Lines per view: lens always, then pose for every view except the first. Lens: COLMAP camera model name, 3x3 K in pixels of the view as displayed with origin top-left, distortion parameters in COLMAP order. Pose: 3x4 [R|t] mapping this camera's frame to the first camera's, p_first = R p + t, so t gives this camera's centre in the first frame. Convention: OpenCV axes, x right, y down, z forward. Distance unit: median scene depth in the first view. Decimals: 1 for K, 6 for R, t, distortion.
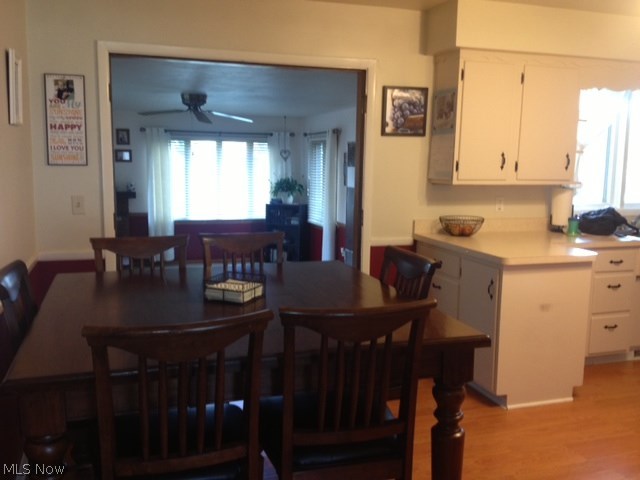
lens RADIAL K [[588.2, 0, 320.0], [0, 588.2, 240.0], [0, 0, 1]] dist [0.188037, -0.412271]
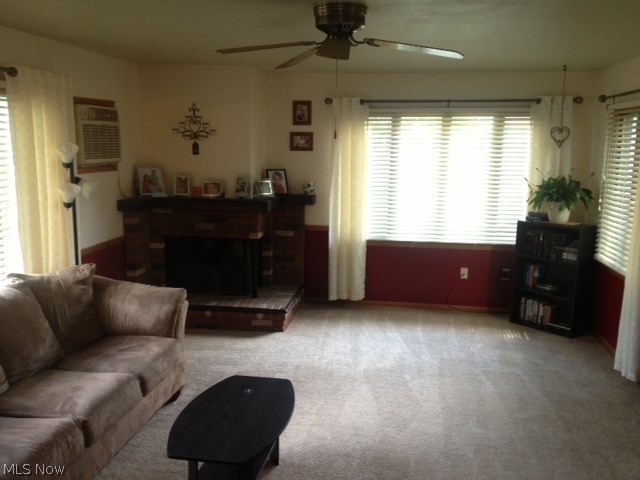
lens RADIAL K [[588.2, 0, 320.0], [0, 588.2, 240.0], [0, 0, 1]] dist [0.188037, -0.412271]
pose [[0.892378, 0.072389, -0.445445, -0.001781], [-0.062388, 0.997362, 0.037097, -0.052856], [0.446955, -0.005314, 0.894541, 0.390646]]
